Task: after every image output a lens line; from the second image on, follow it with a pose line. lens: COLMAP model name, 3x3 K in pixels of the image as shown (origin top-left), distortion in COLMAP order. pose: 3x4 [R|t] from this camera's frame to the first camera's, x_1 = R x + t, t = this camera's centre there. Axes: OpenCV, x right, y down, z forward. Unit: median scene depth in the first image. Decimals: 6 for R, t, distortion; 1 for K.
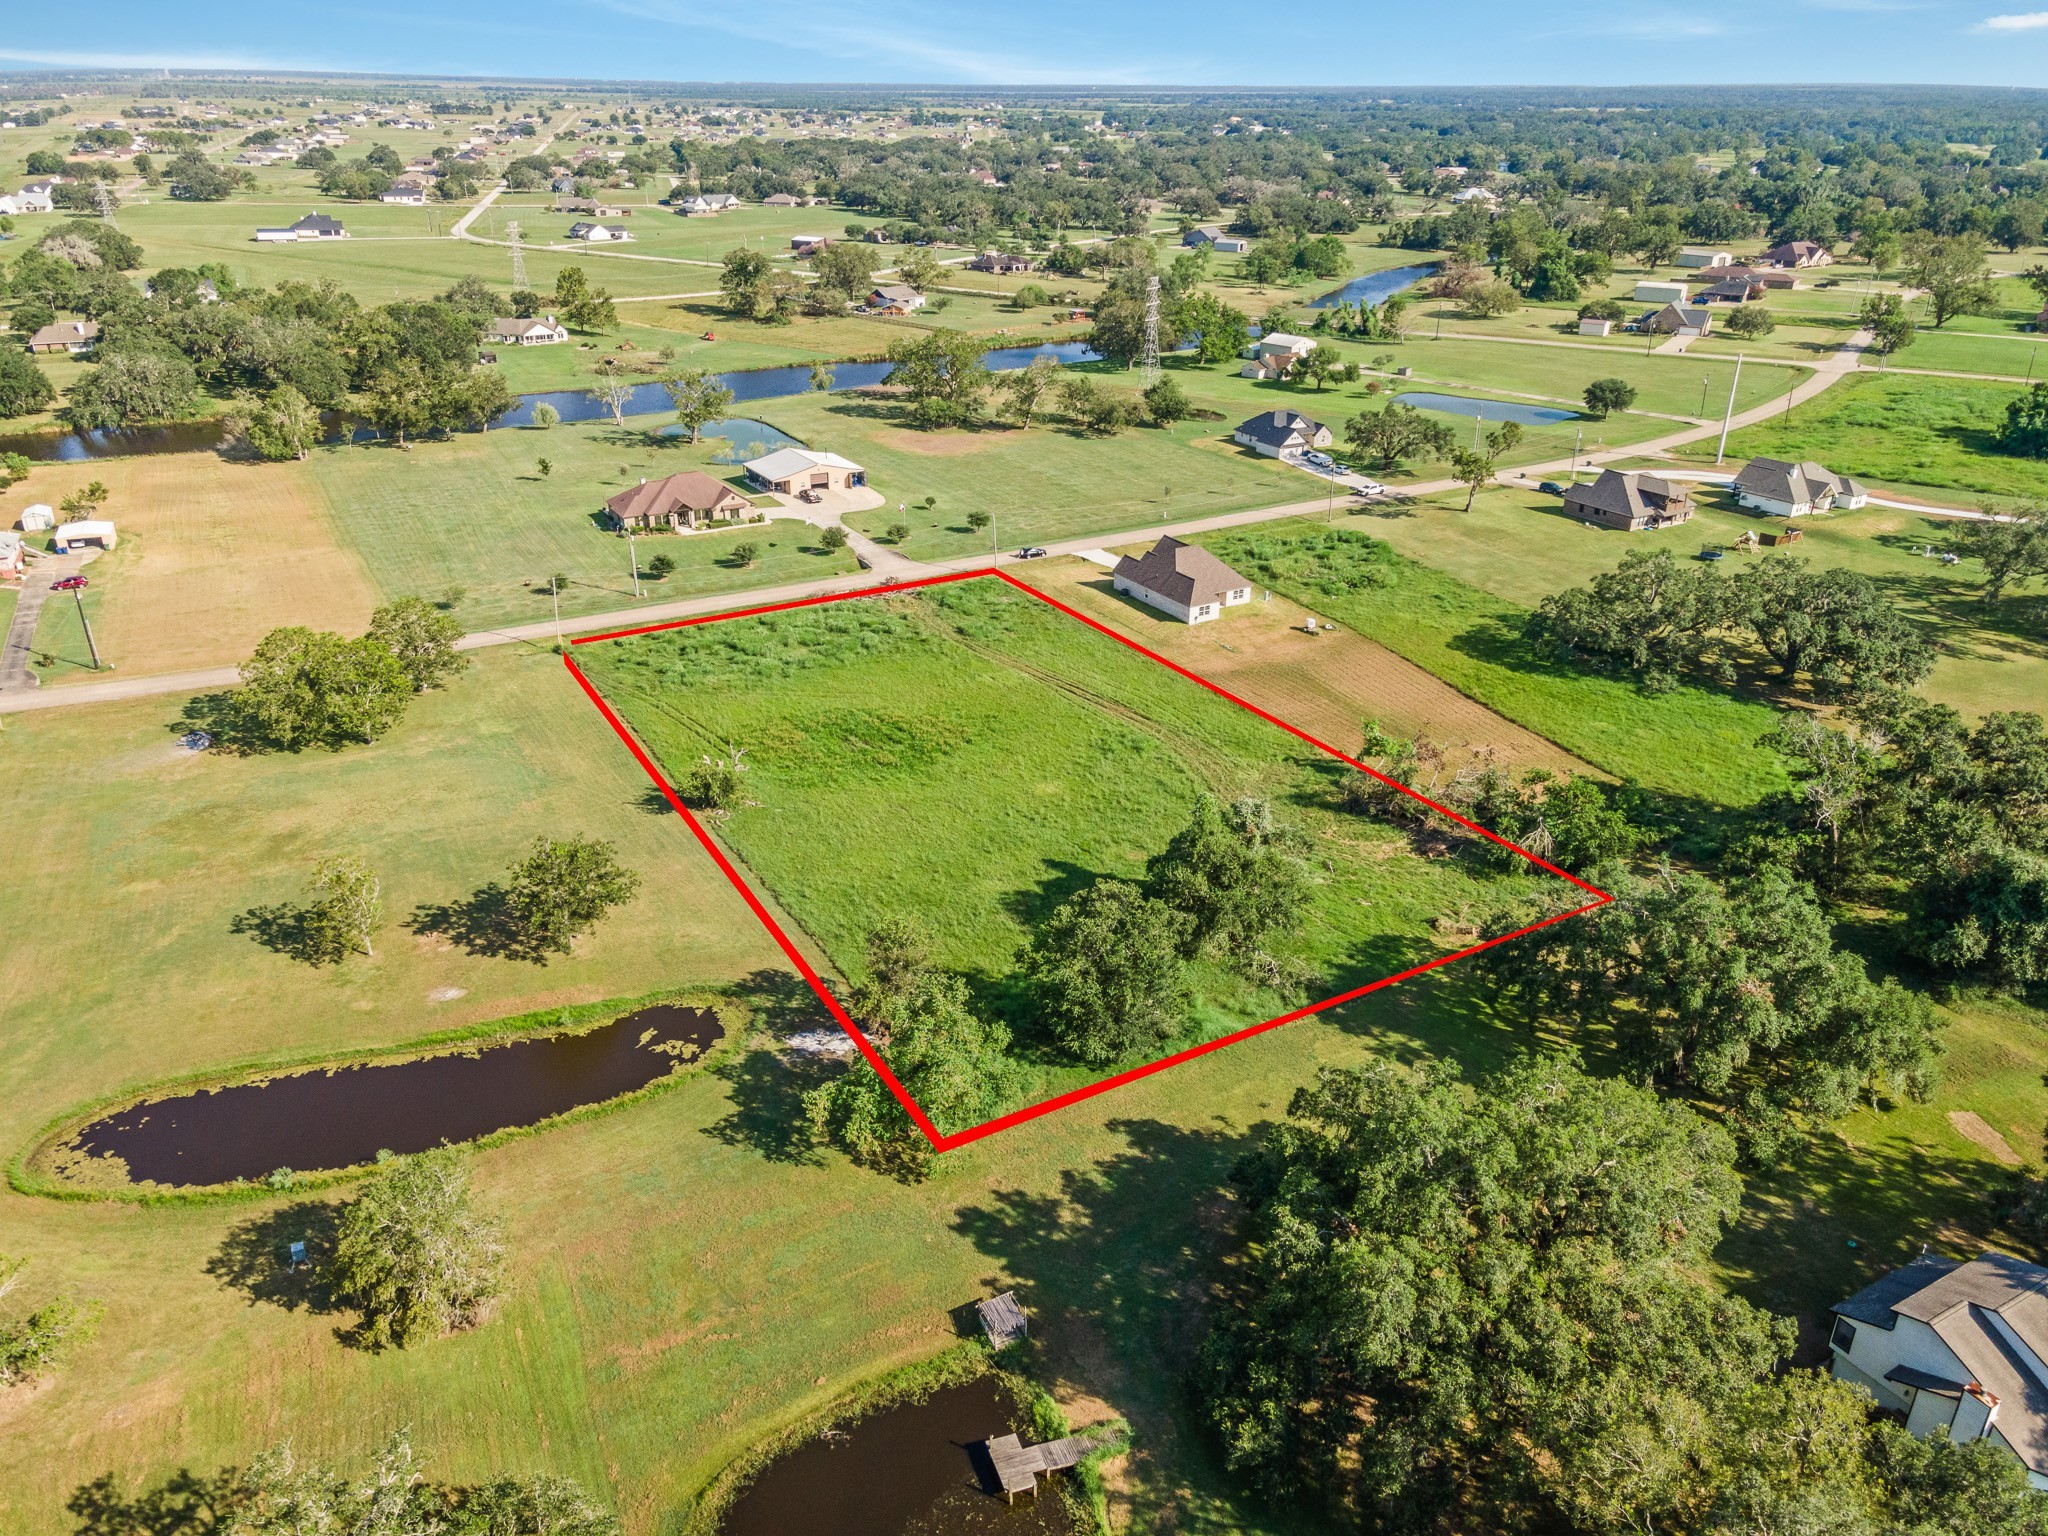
lens RADIAL K [[1515.2, 0, 1013.2], [0, 1515.2, 767.0], [0, 0, 1]] dist [0.001278, 0.082222]
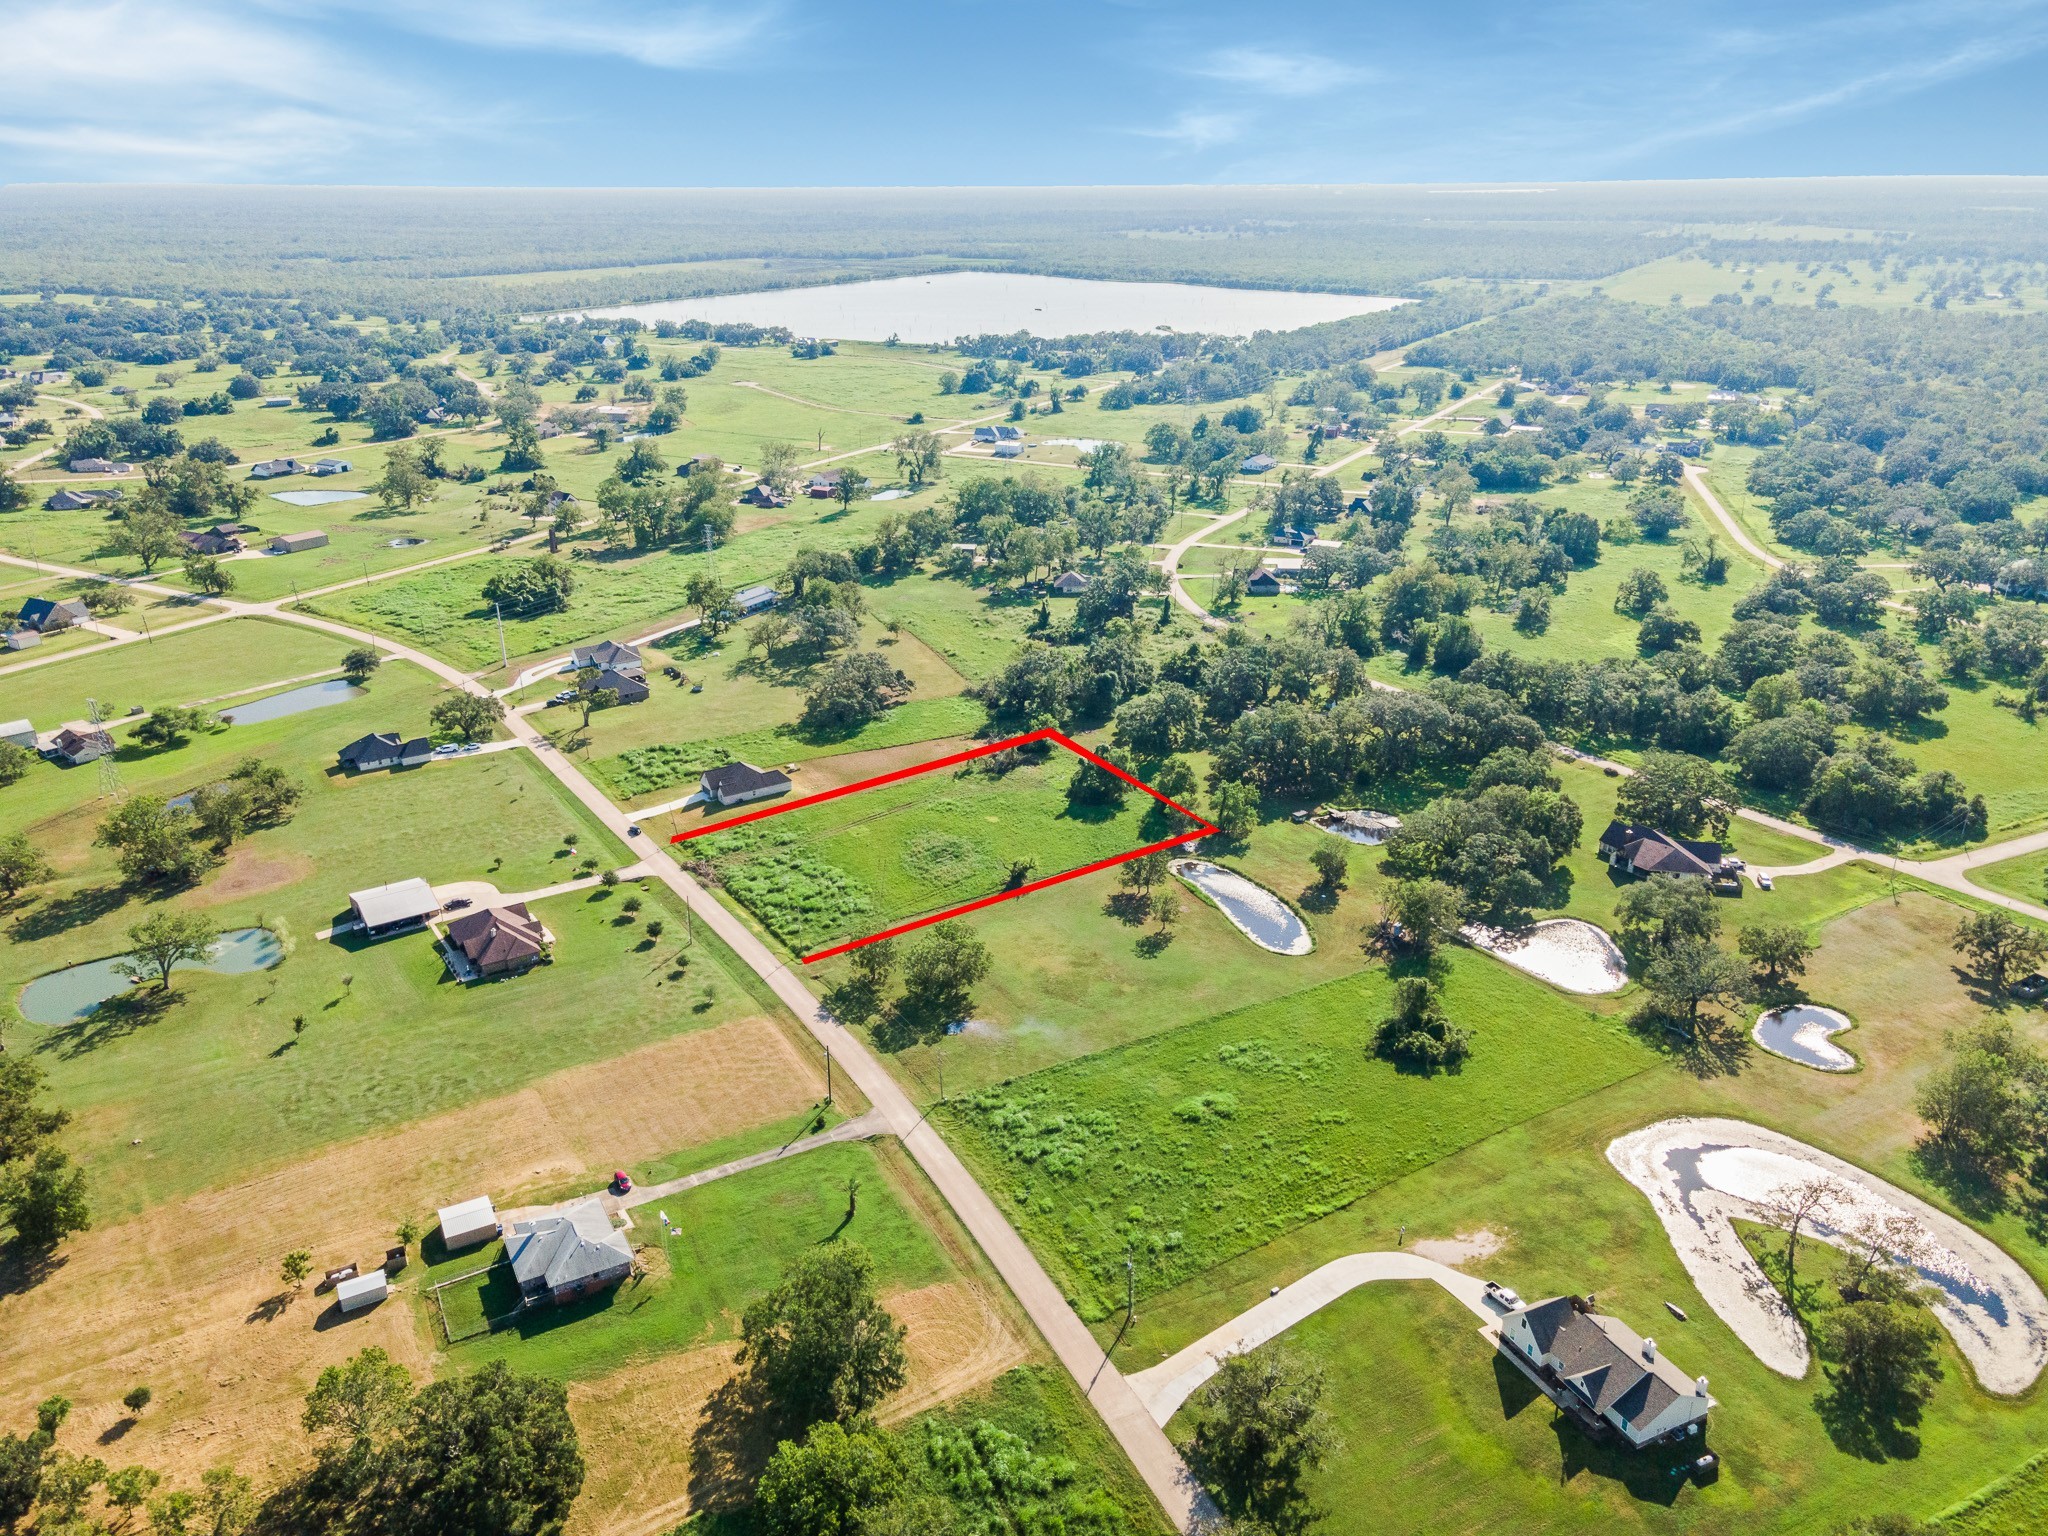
lens RADIAL K [[1487.4, 0, 1024.0], [0, 1487.4, 768.0], [0, 0, 1]] dist [0.044268, -0.090013]
pose [[-0.072027, -0.374578, 0.924393, -1.409466], [0.414470, 0.831750, 0.369333, -0.597395], [-0.907208, 0.409735, 0.095343, 0.481168]]
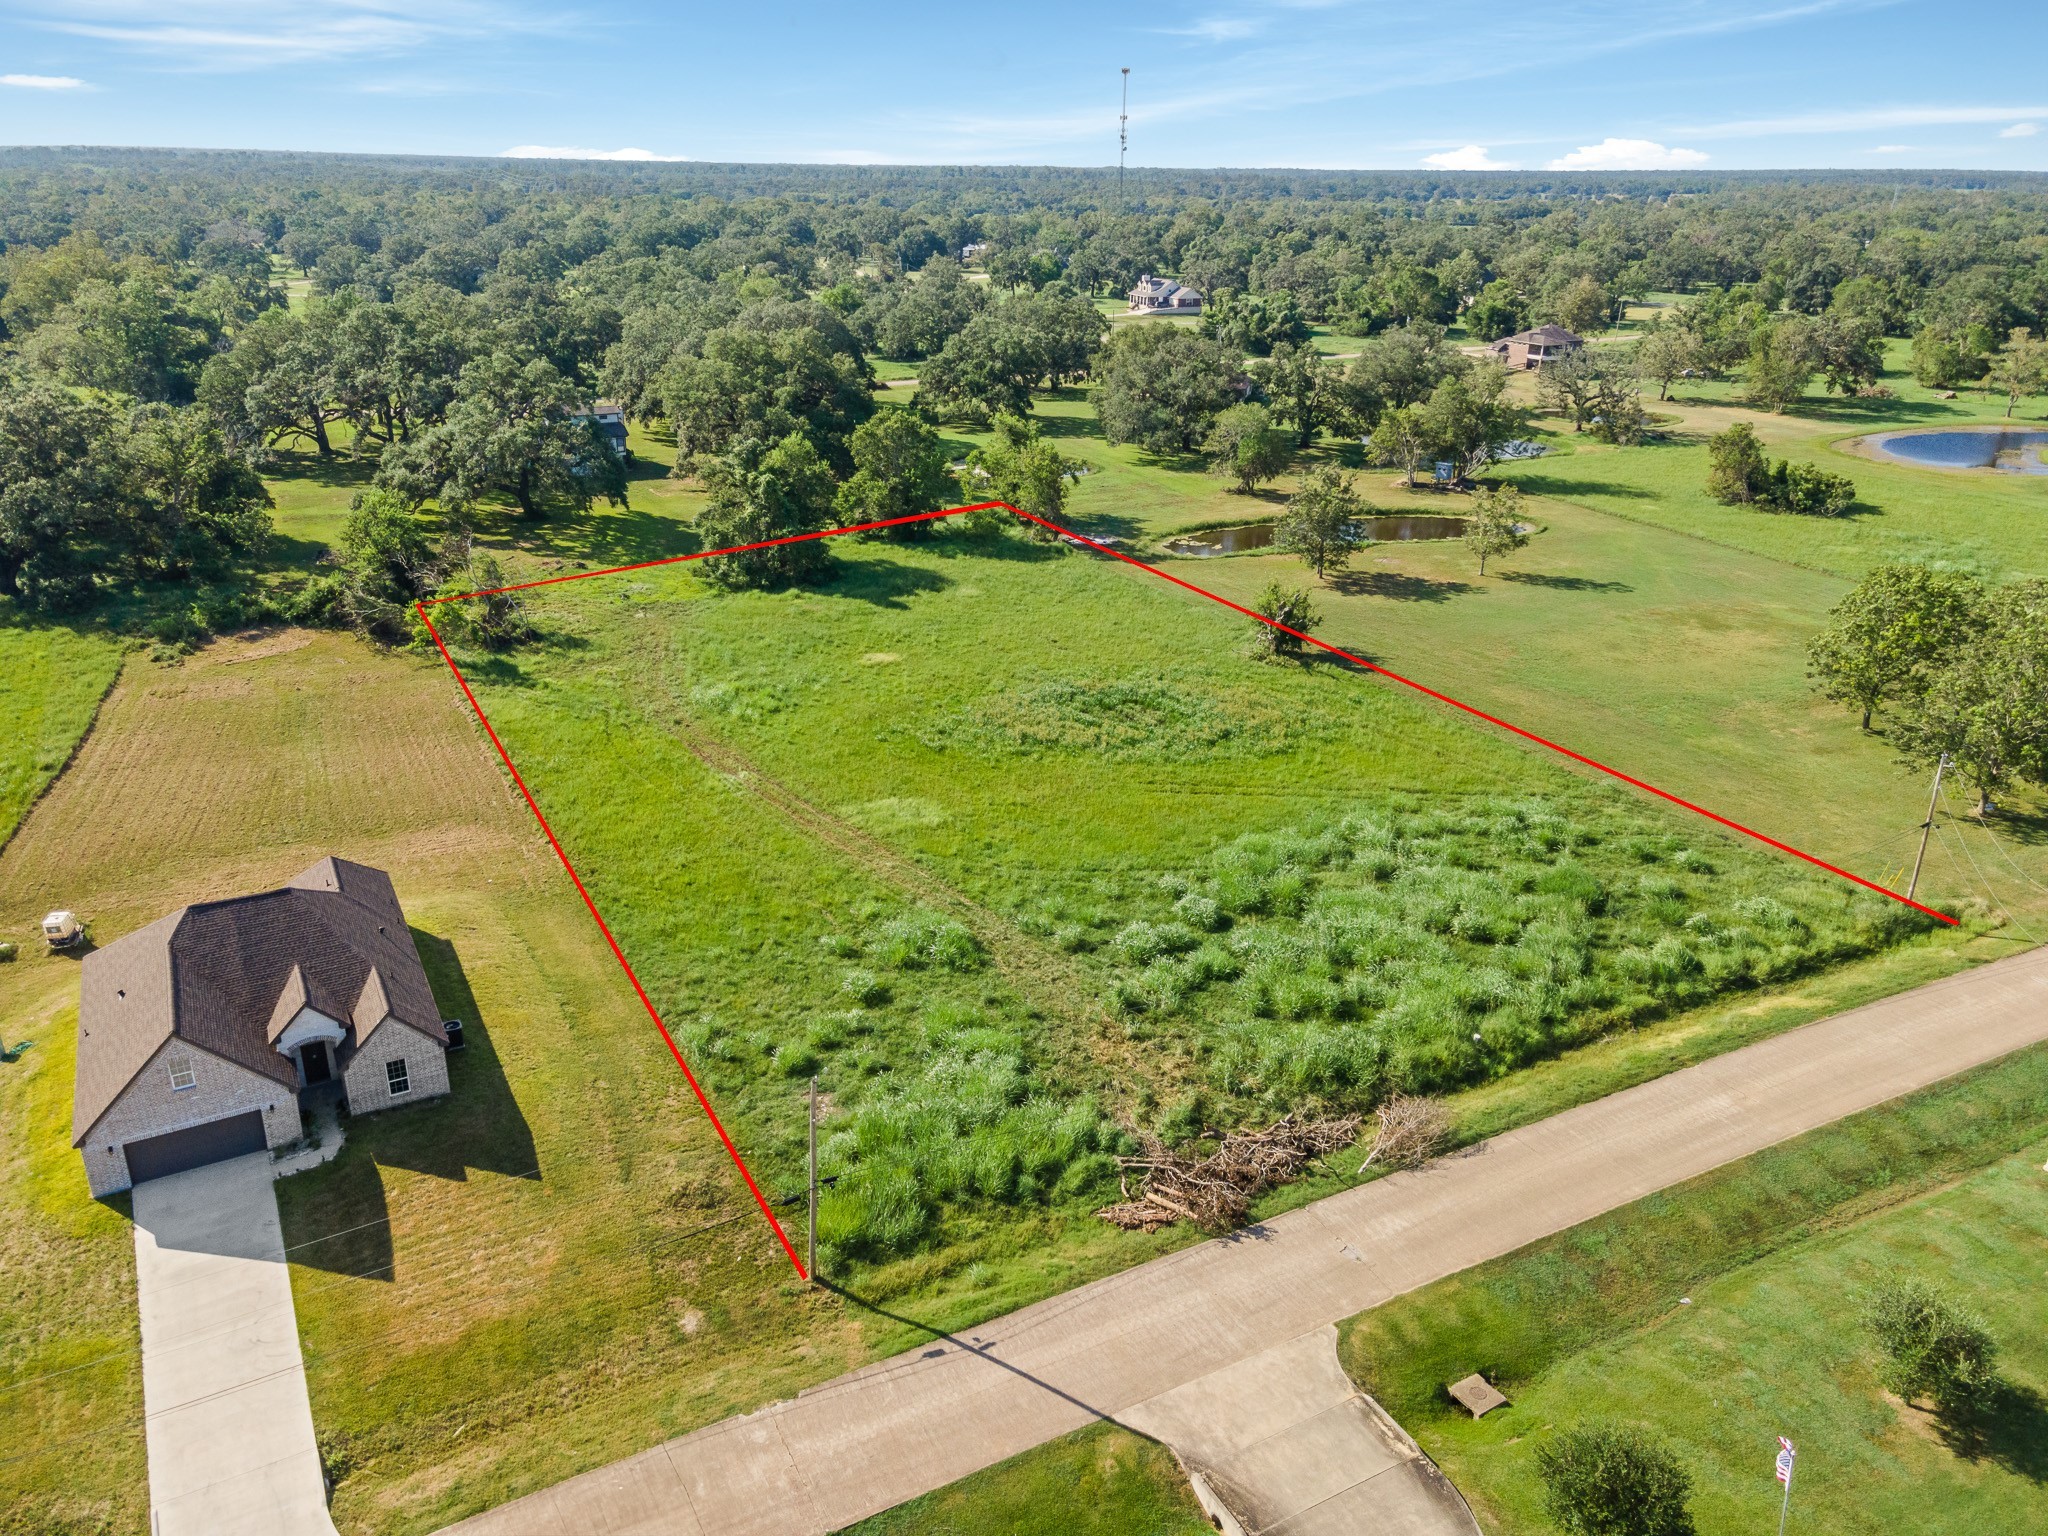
lens RADIAL K [[1498.2, 0, 1017.0], [0, 1498.2, 758.0], [0, 0, 1]] dist [0.013039, 0.048395]
pose [[-0.999379, -0.028886, 0.020165, -0.045303], [-0.005563, 0.694650, 0.719327, -0.353086], [-0.034786, 0.718768, -0.694379, 1.081142]]
